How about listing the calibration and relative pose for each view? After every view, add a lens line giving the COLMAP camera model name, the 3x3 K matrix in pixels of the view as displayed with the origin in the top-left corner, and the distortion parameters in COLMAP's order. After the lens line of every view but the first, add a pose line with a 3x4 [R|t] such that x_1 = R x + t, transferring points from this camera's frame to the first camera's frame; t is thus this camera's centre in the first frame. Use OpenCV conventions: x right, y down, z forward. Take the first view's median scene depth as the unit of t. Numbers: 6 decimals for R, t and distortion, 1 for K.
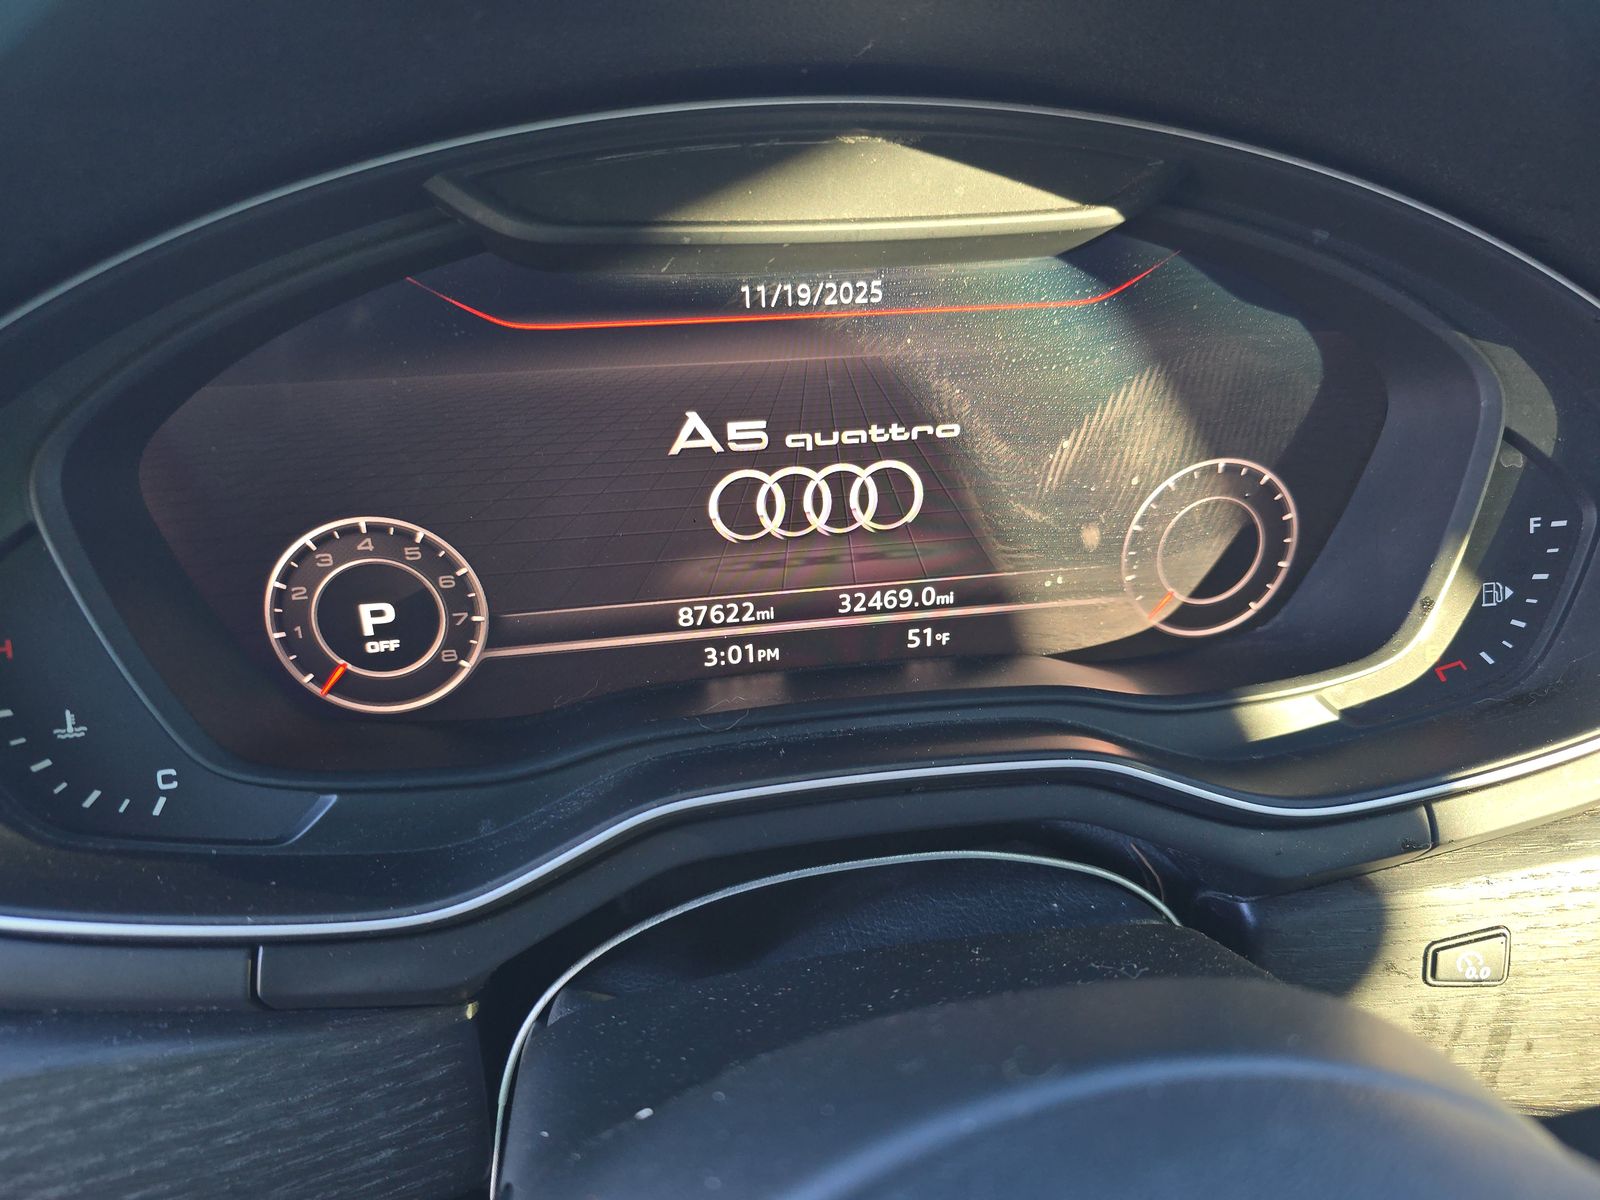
lens RADIAL K [[1083.0, 0, 803.5], [0, 1083.0, 612.0], [0, 0, 1]] dist [0.014063, -0.026222]
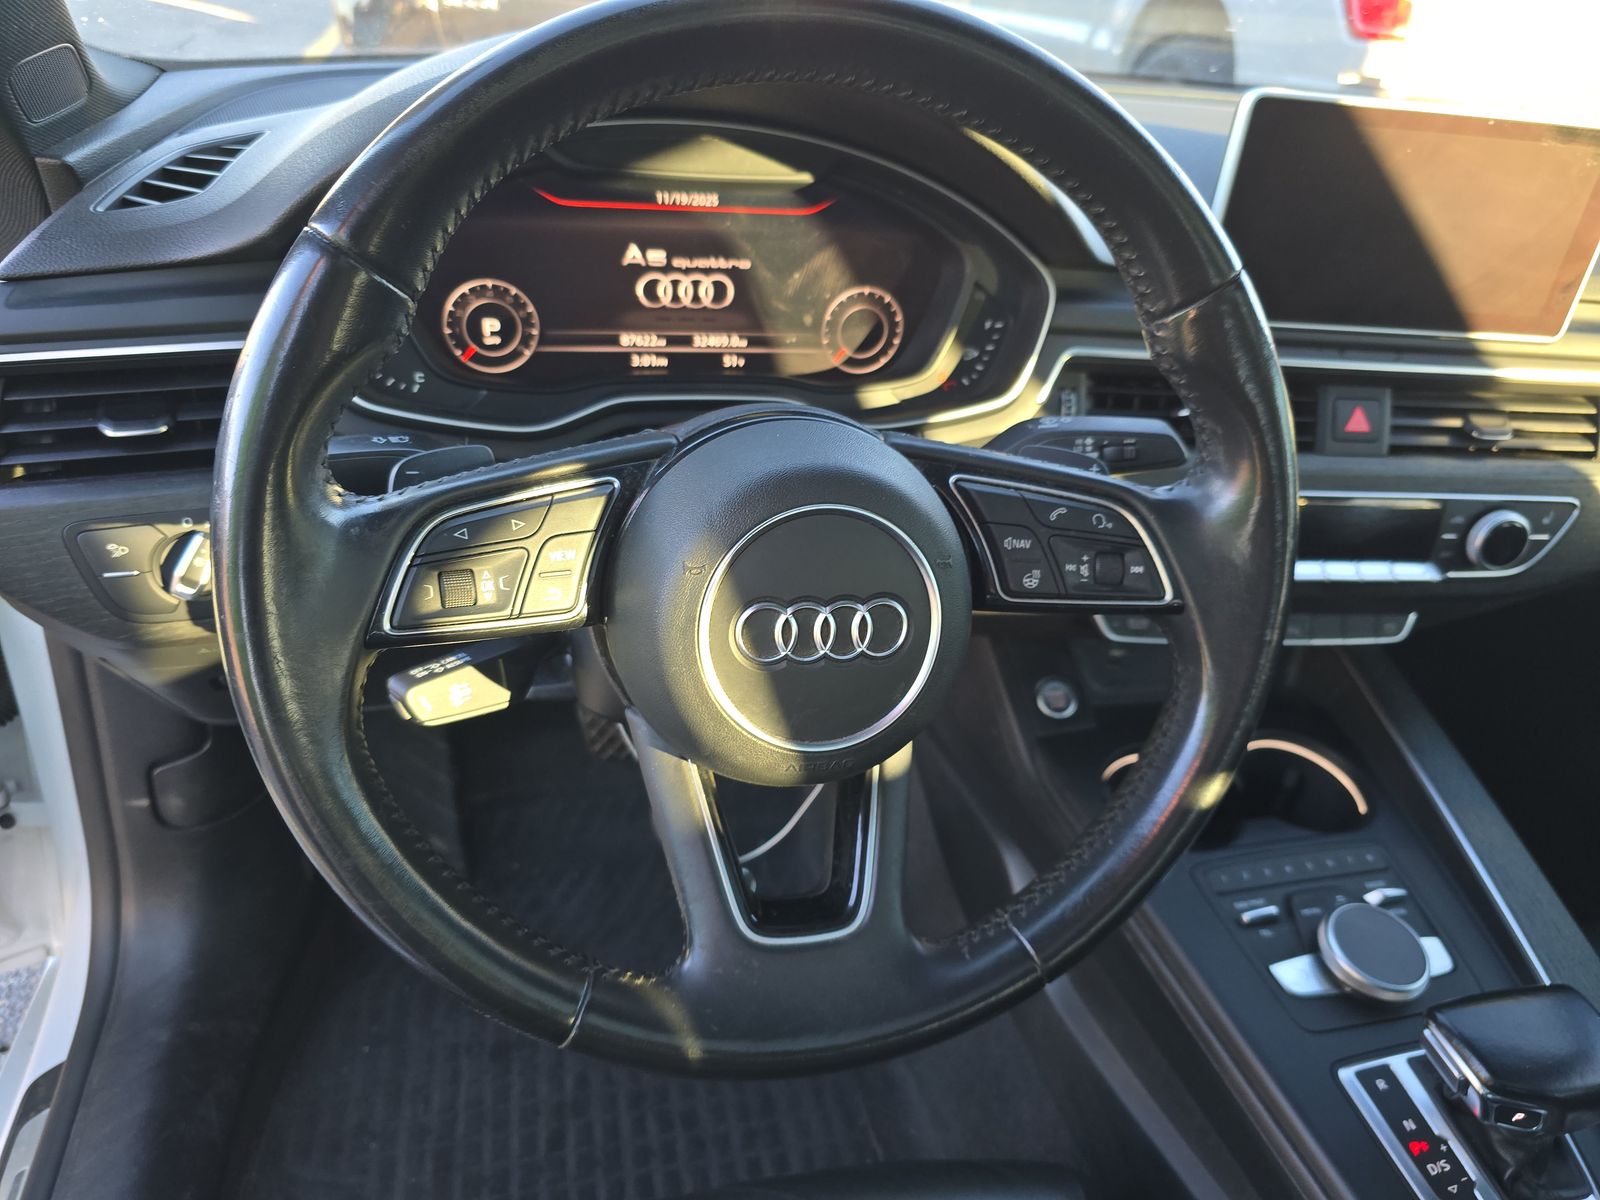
lens RADIAL K [[1083.0, 0, 789.9], [0, 1083.0, 625.6], [0, 0, 1]] dist [0.014063, -0.026222]
pose [[0.994227, 0.050902, 0.094450, 0.050749], [-0.061324, 0.991933, 0.110940, 0.332590], [-0.088041, -0.116092, 0.989329, -1.379119]]
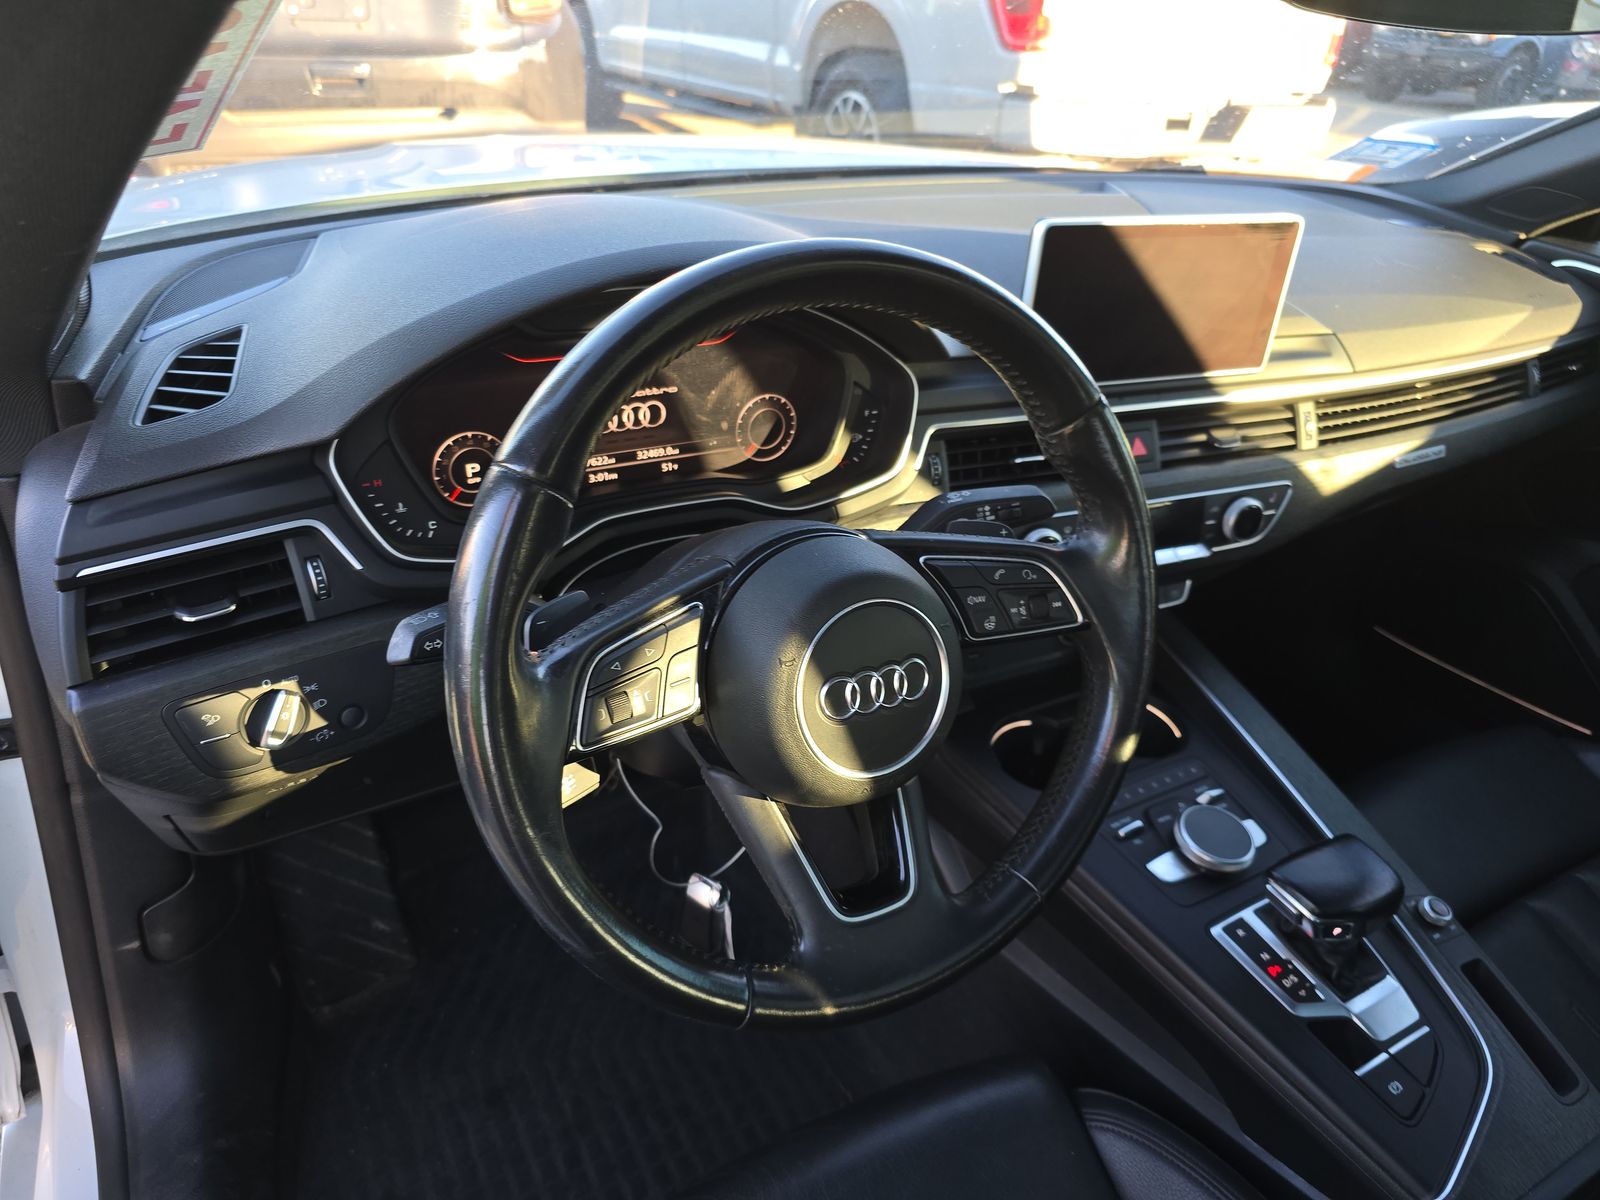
lens RADIAL K [[1083.0, 0, 781.7], [0, 1083.0, 626.2], [0, 0, 1]] dist [0.014063, -0.026222]
pose [[0.945254, -0.111774, 0.306596, -0.526238], [0.080172, 0.990259, 0.113839, 0.141659], [-0.316334, -0.083026, 0.945008, -1.785034]]
